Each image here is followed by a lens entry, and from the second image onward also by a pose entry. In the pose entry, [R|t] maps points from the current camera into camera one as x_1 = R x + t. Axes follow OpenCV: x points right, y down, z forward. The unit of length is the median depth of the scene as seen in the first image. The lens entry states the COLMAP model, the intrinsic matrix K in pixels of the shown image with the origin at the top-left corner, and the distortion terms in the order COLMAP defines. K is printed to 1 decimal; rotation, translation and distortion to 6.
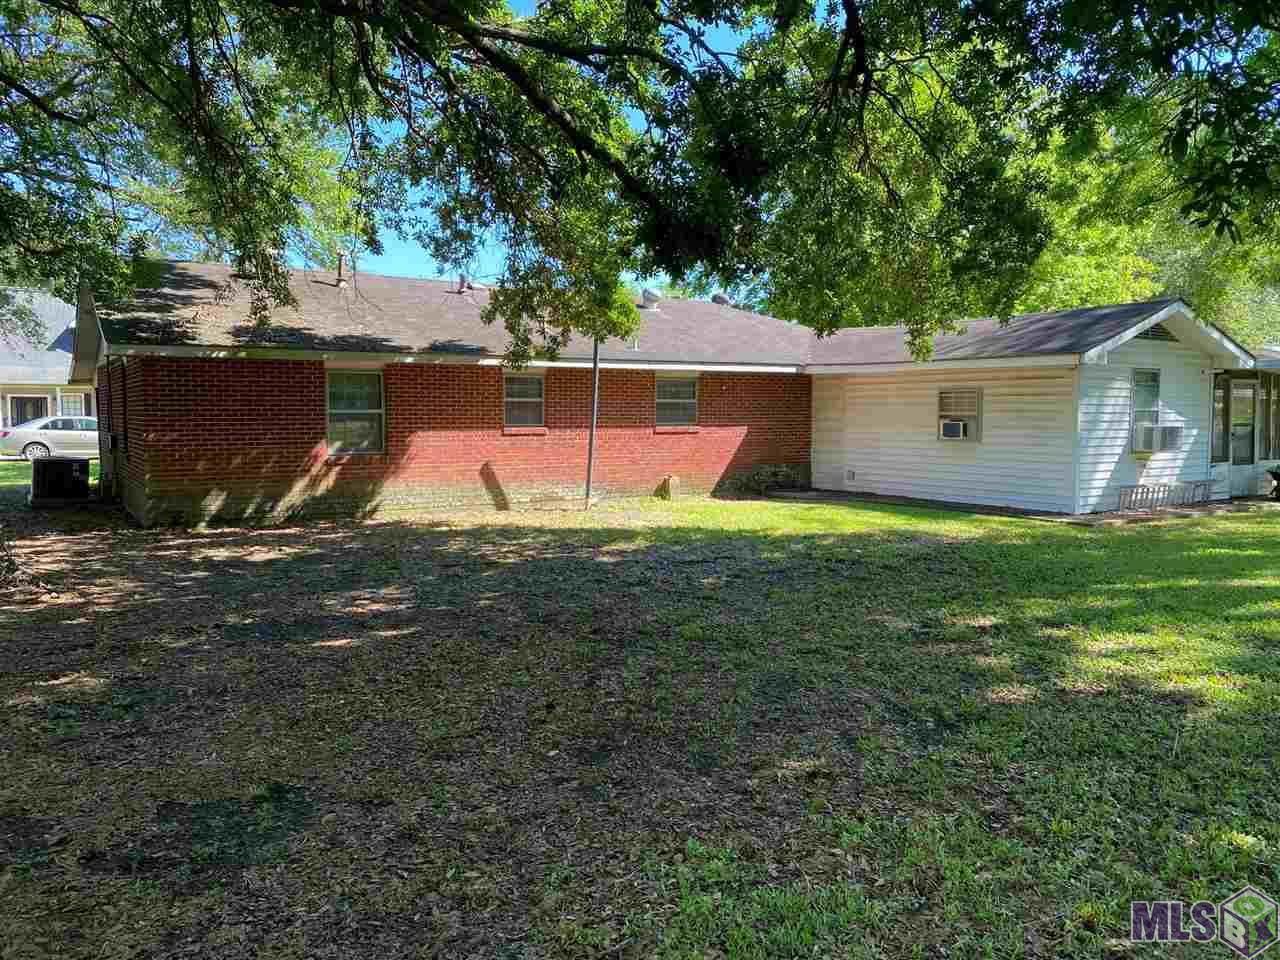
lens RADIAL K [[979.7, 0, 640.3], [0, 979.7, 480.2], [0, 0, 1]] dist [-0.002357, -0.000359]
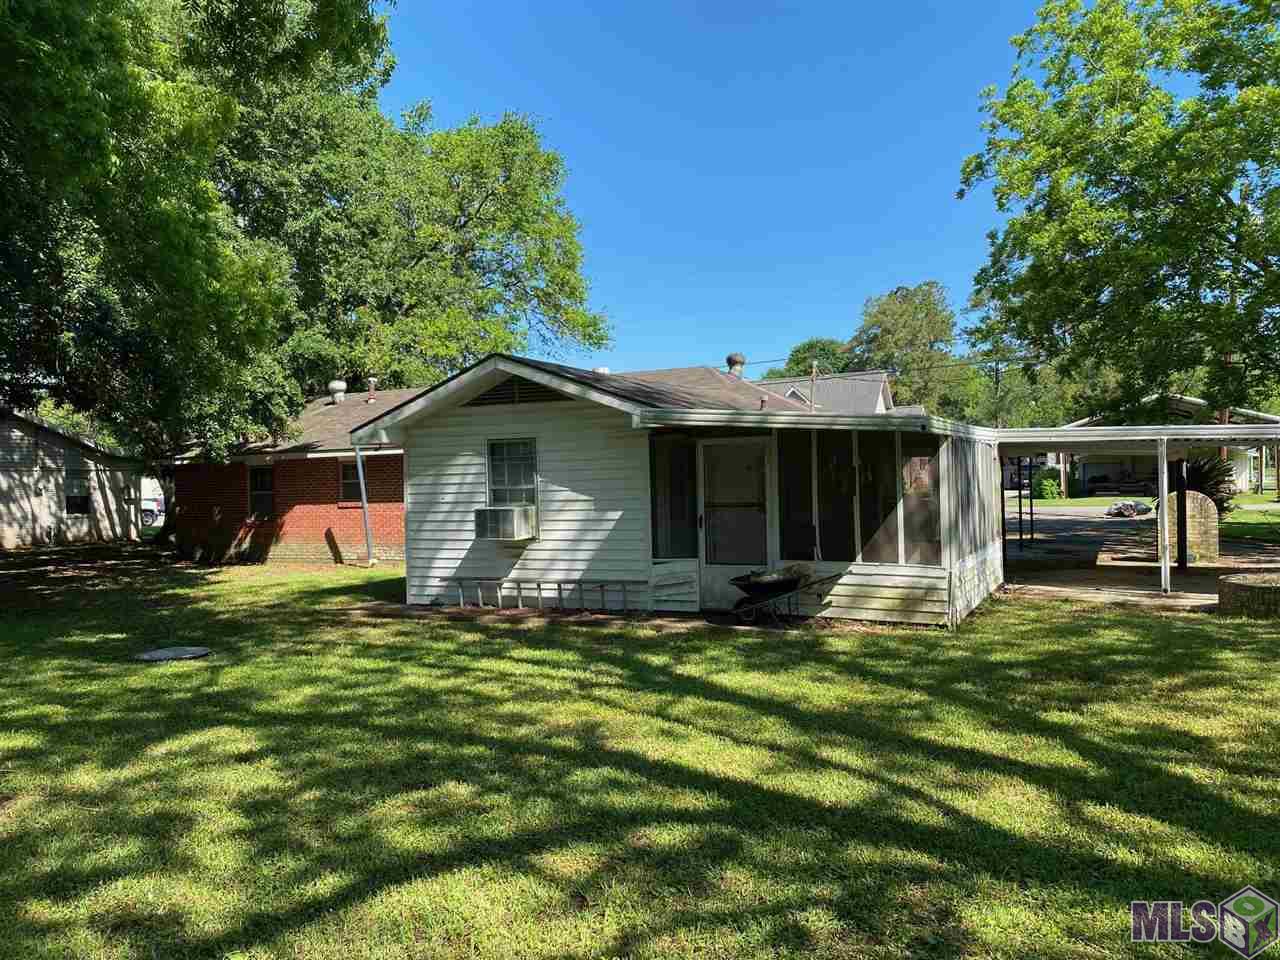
lens RADIAL K [[979.7, 0, 640.3], [0, 979.7, 479.7], [0, 0, 1]] dist [-0.002357, -0.000359]
pose [[0.551944, -0.012085, -0.833793, 1.249733], [-0.027234, 0.999100, -0.032509, -0.054130], [0.833436, 0.040651, 0.551119, 0.626254]]
